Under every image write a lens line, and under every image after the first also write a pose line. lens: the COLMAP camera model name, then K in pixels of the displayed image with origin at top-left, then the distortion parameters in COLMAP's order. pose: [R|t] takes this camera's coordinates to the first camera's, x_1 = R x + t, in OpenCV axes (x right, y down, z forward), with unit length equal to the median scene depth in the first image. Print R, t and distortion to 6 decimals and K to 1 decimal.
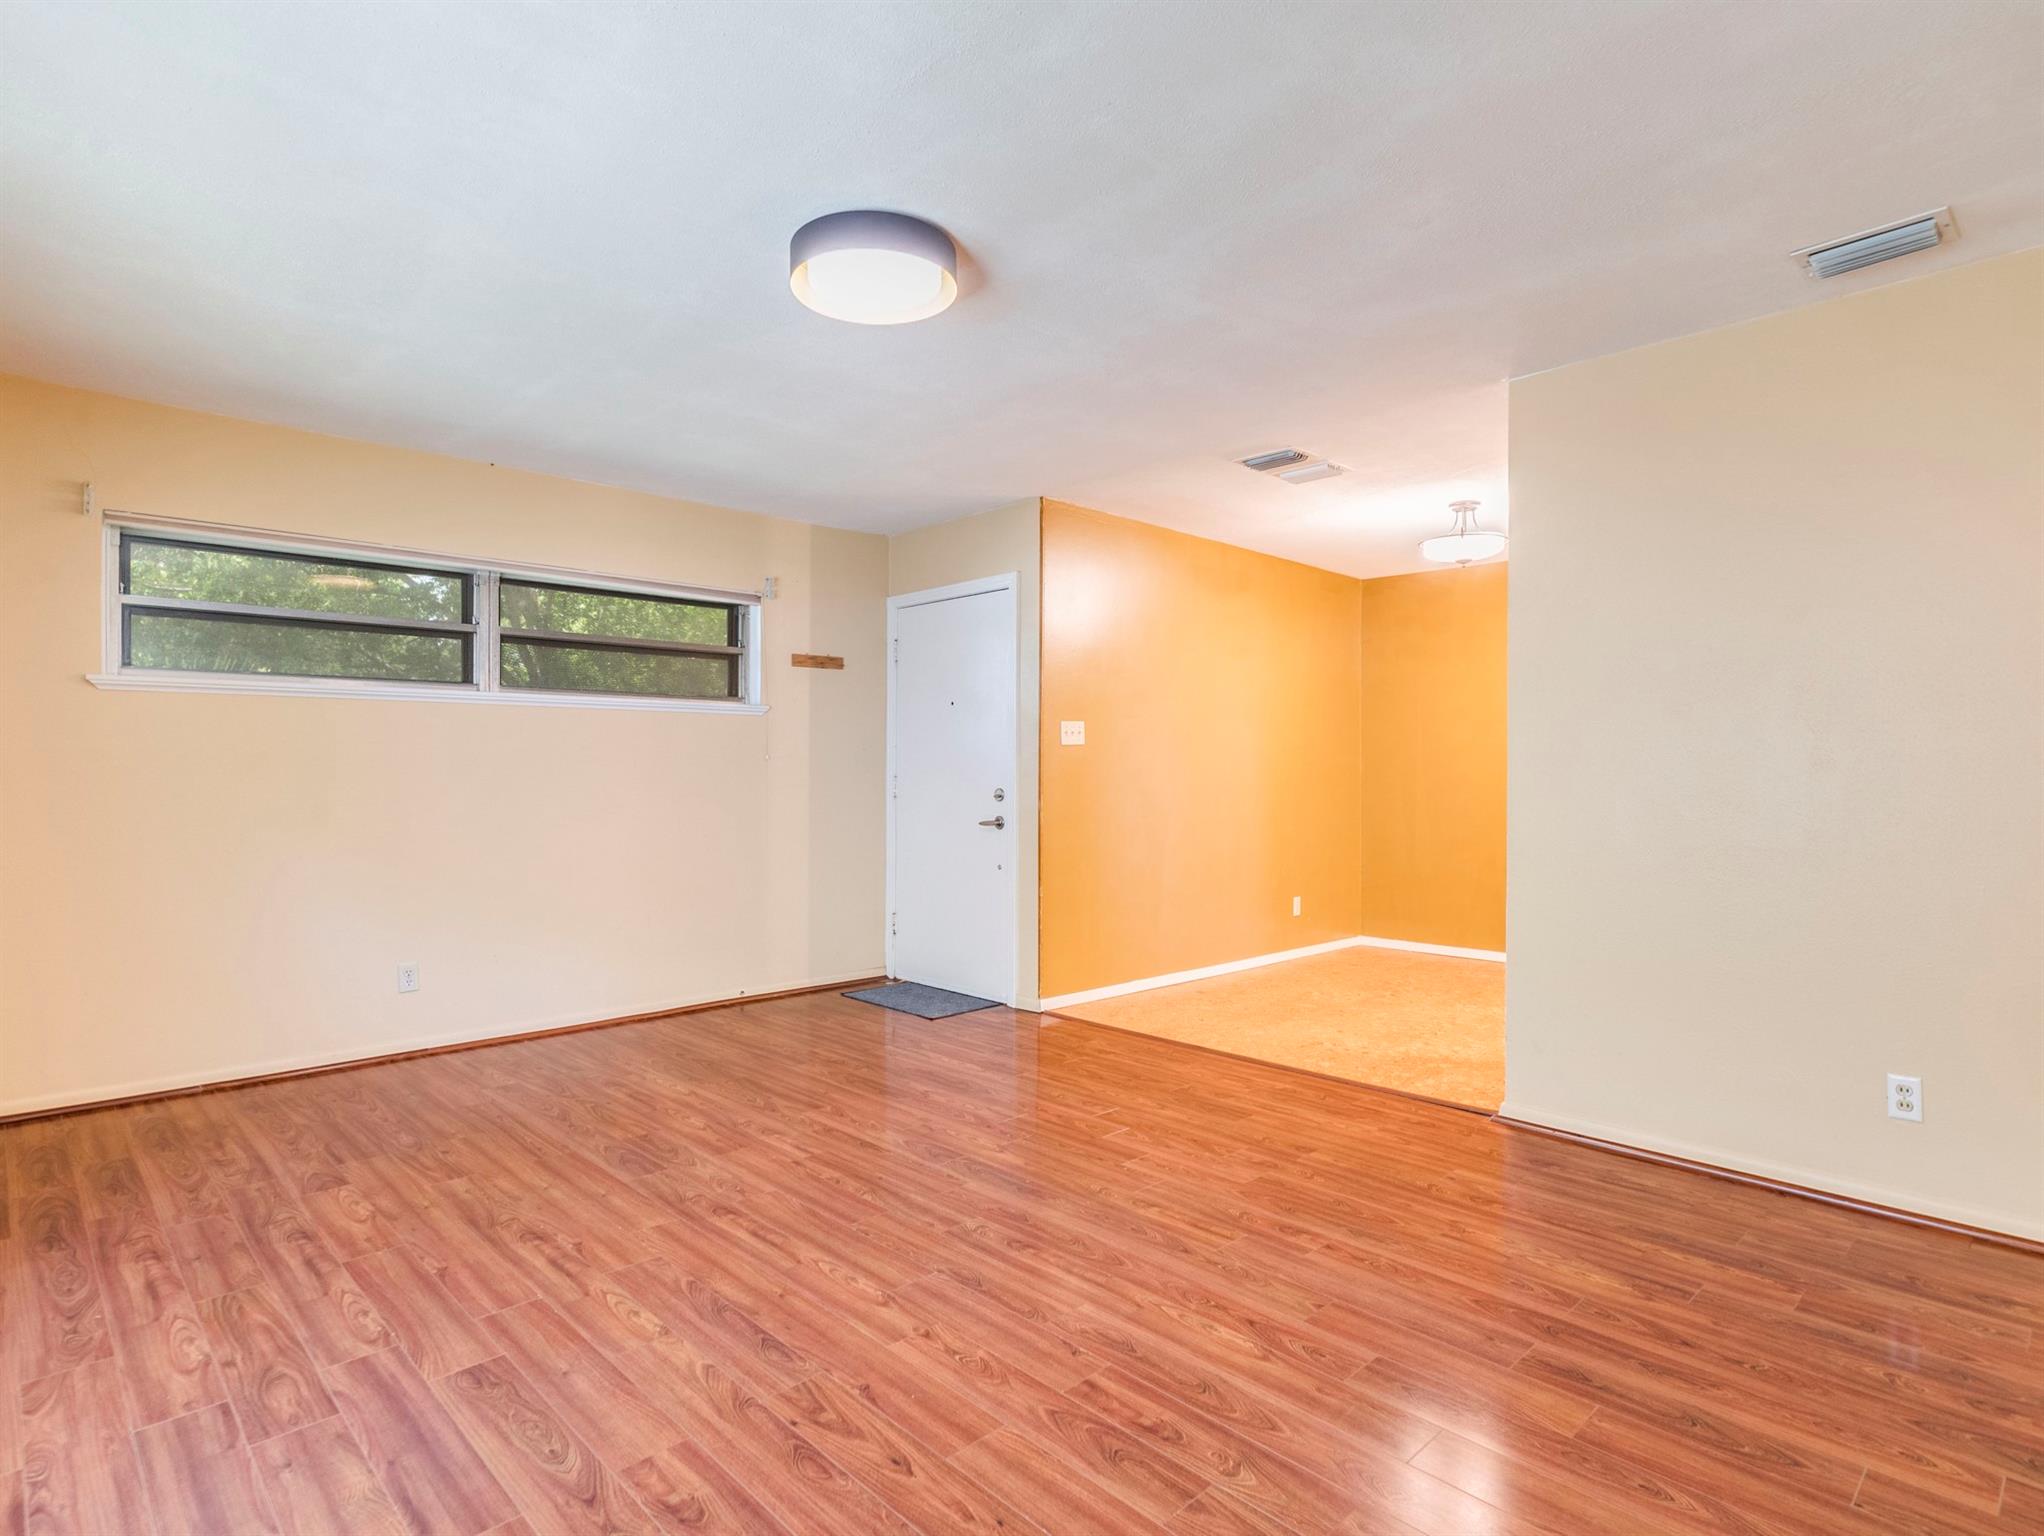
lens RADIAL K [[1075.1, 0, 1022.0], [0, 1075.1, 768.0], [0, 0, 1]] dist [-0.002642, 0.001361]
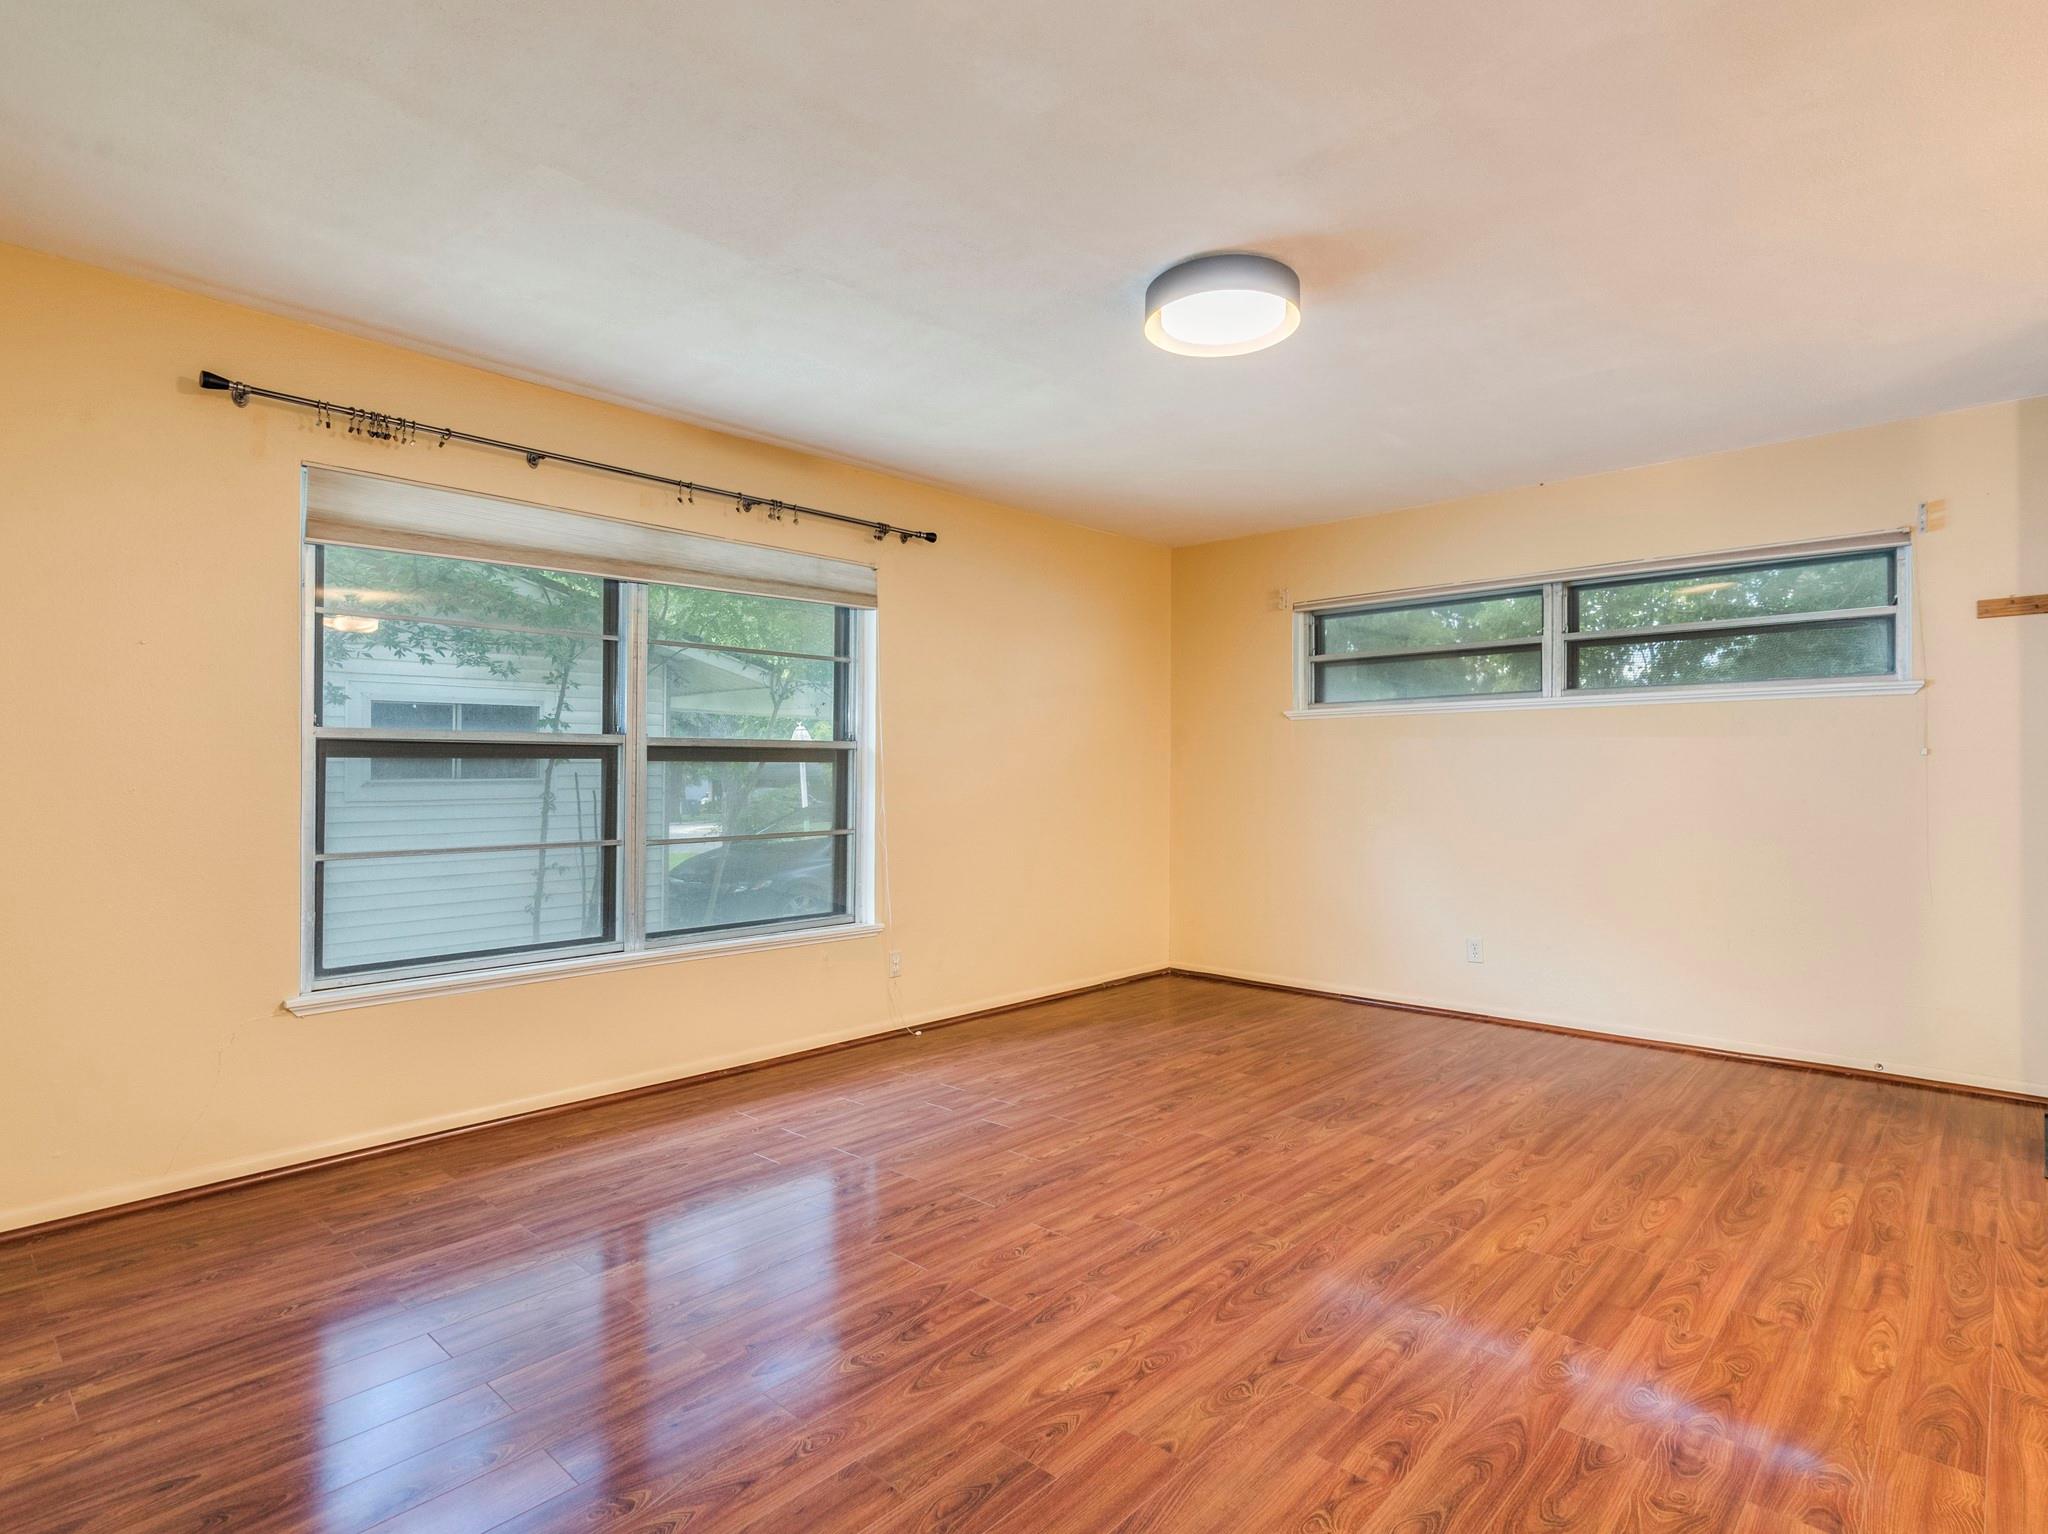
lens RADIAL K [[1066.7, 0, 1043.7], [0, 1066.7, 773.2], [0, 0, 1]] dist [-0.002867, 0.000448]
pose [[0.068933, -0.001926, -0.997619, 0.910740], [0.004945, 0.999987, -0.001589, 0.001574], [0.997609, -0.004824, 0.068942, 0.736191]]
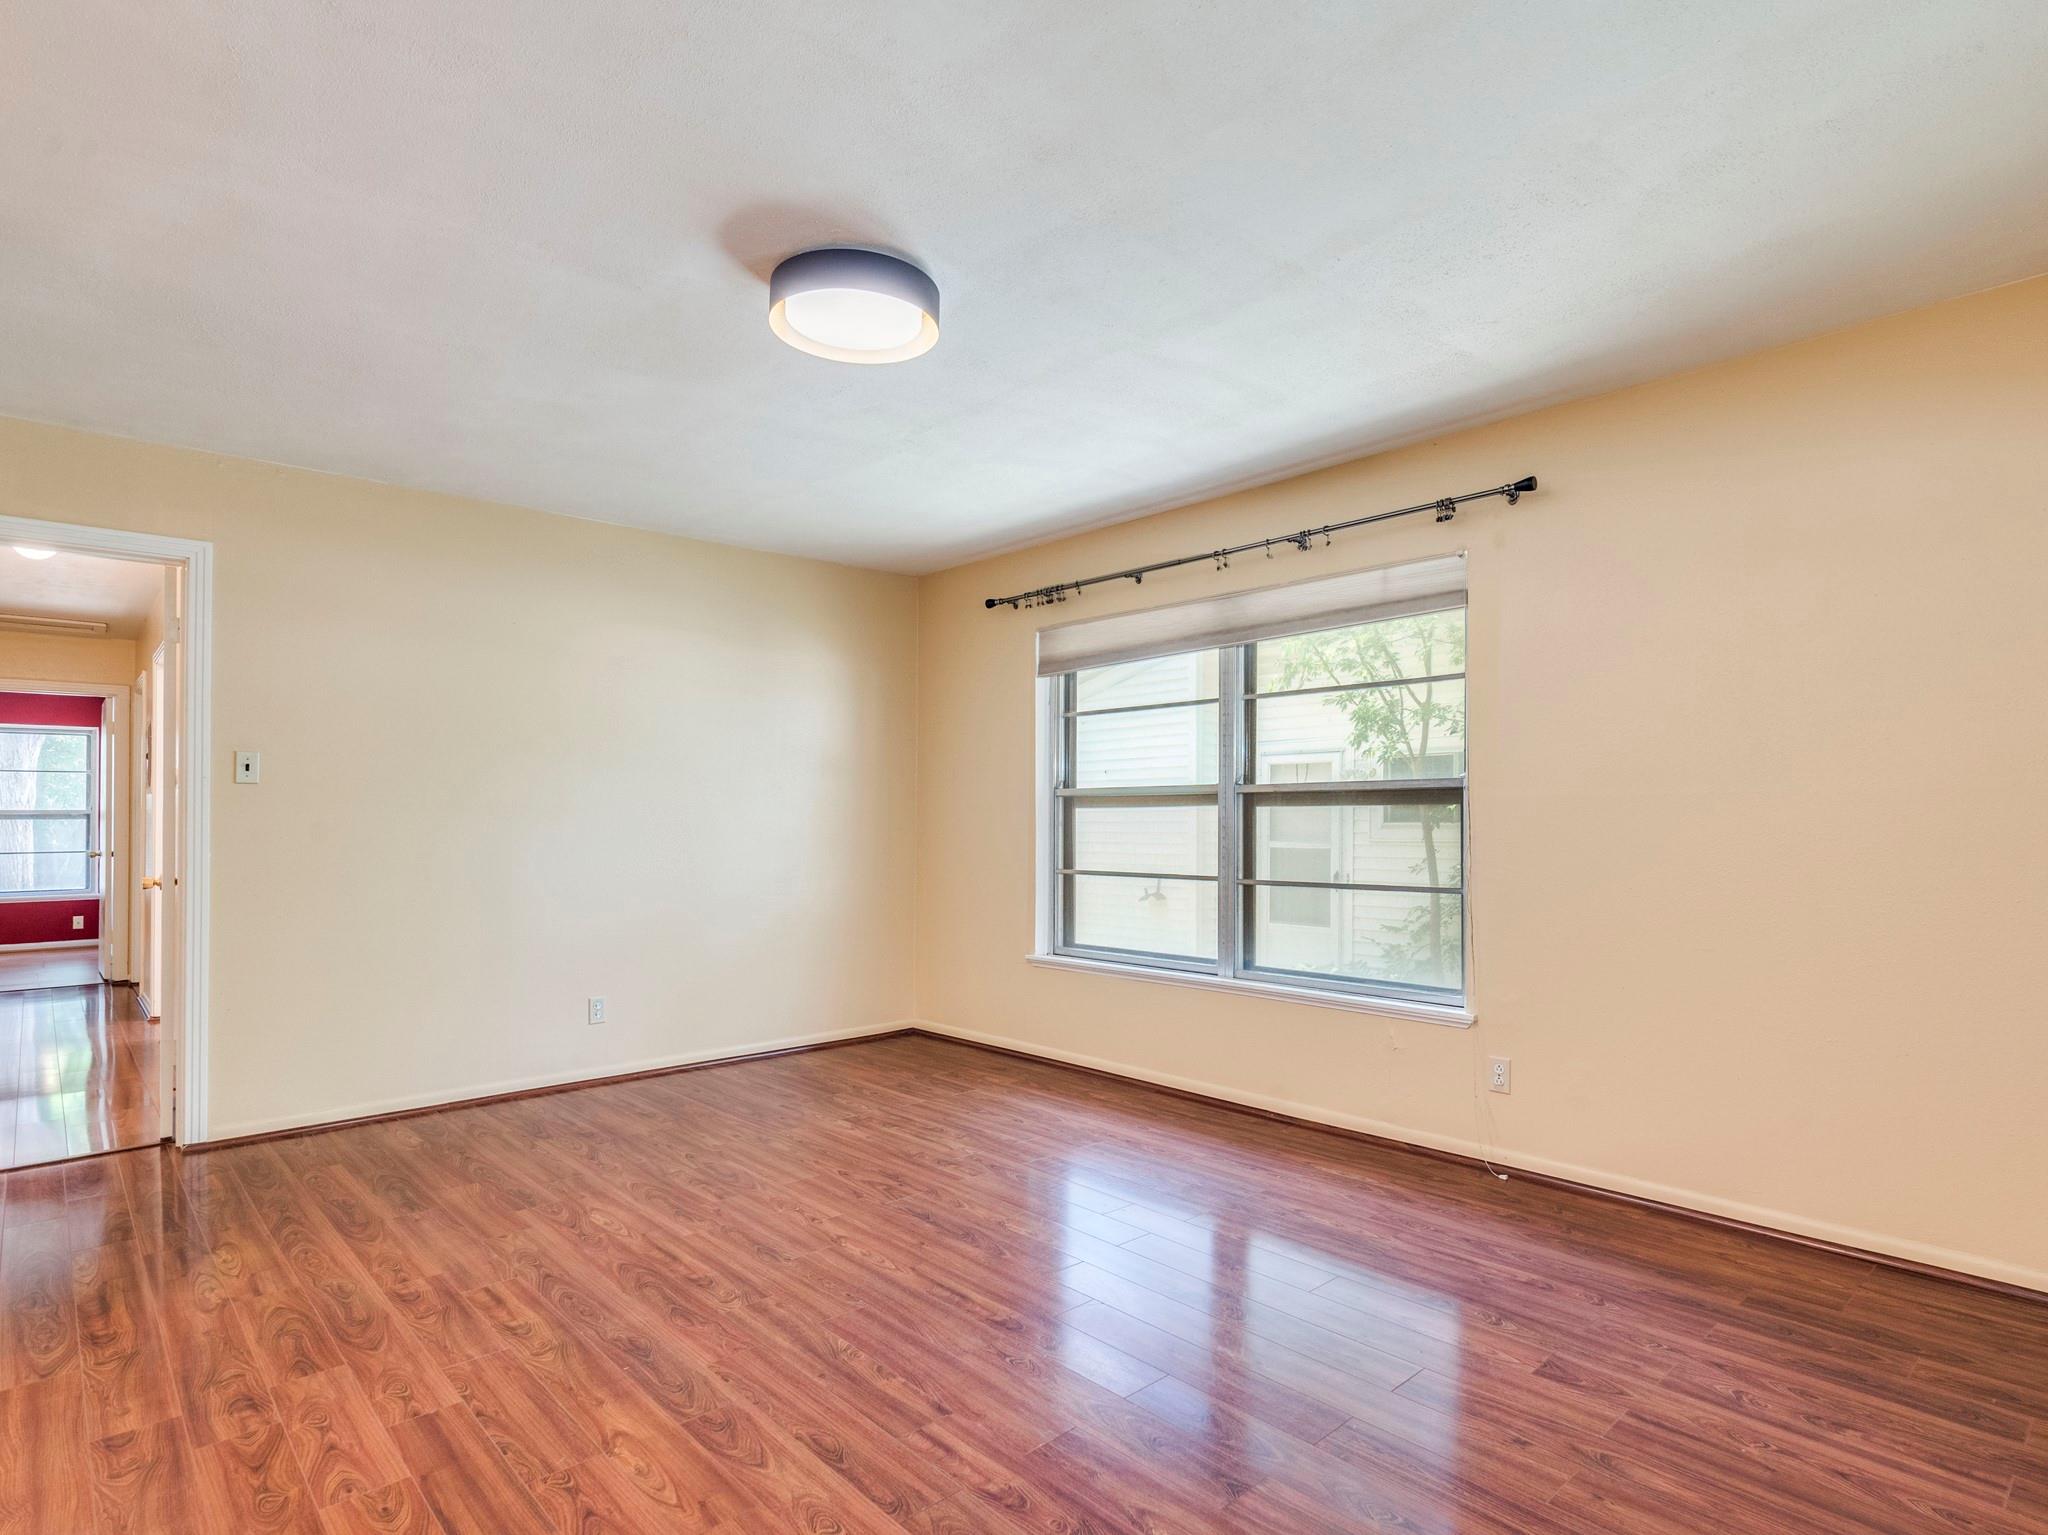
lens RADIAL K [[1113.4, 0, 1024.0], [0, 1113.4, 767.5], [0, 0, 1]] dist [-0.009253, 0.000163]
pose [[-0.999511, 0.001414, 0.031243, -0.331939], [-0.000168, 0.998721, -0.050562, 0.007923], [-0.031275, -0.050542, -0.998232, 2.001954]]
